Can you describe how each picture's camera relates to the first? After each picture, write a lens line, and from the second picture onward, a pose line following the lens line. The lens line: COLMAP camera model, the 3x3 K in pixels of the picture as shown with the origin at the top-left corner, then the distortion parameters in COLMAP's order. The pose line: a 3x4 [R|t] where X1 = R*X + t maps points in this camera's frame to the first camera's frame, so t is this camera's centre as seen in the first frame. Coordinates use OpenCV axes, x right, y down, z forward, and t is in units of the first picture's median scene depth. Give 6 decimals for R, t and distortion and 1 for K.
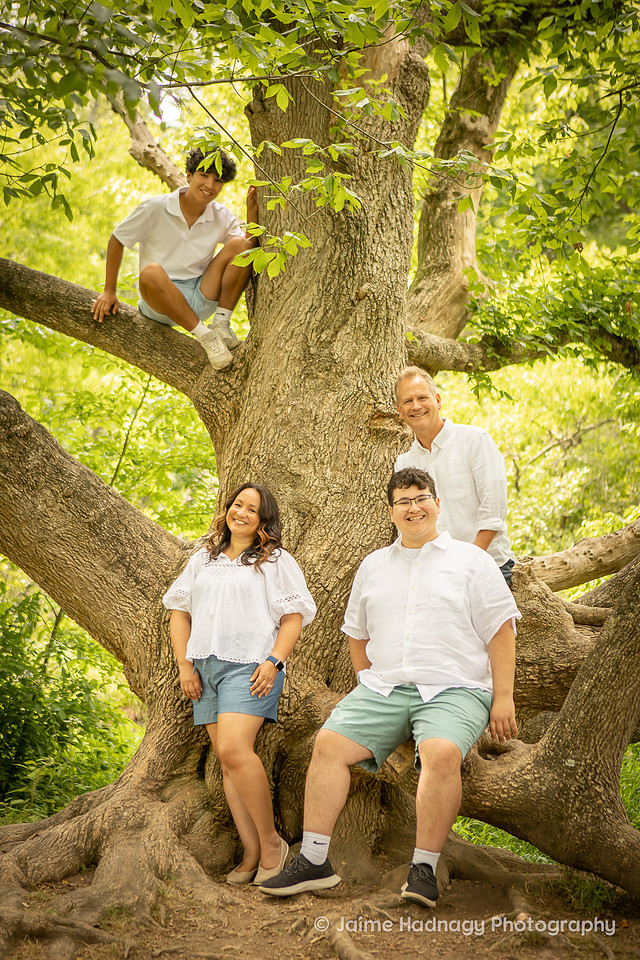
lens RADIAL K [[1705.8, 0, 298.0], [0, 1705.8, 466.1], [0, 0, 1]] dist [0.068248, 0.166108]
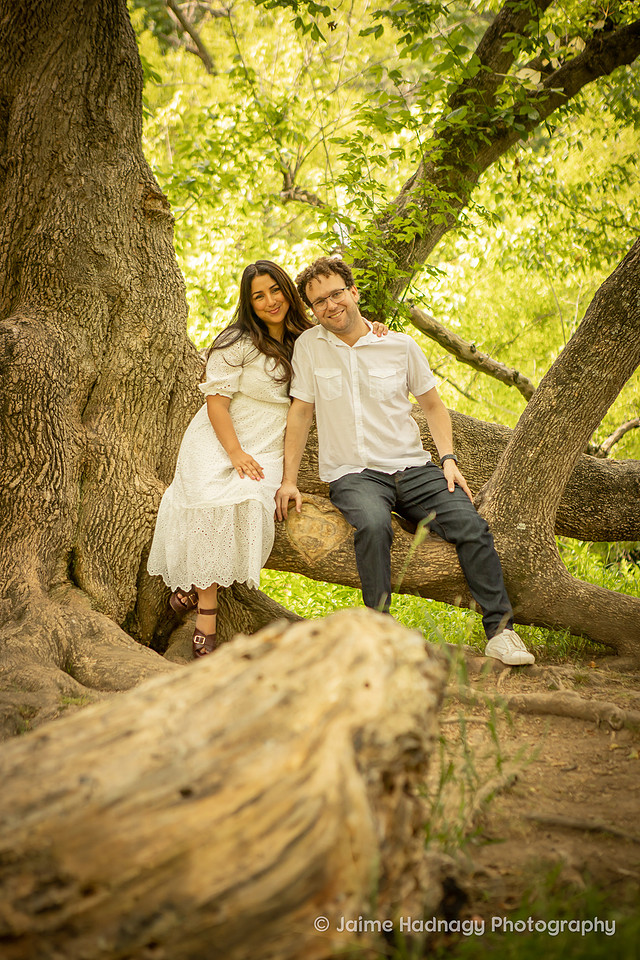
lens RADIAL K [[1837.8, 0, 320.0], [0, 1837.8, 480.0], [0, 0, 1]] dist [0.220569, -0.360925]
pose [[0.758398, -0.025807, 0.651281, -0.559984], [-0.012046, 0.998490, 0.053592, 0.071429], [-0.651681, -0.048489, 0.756942, 0.188134]]
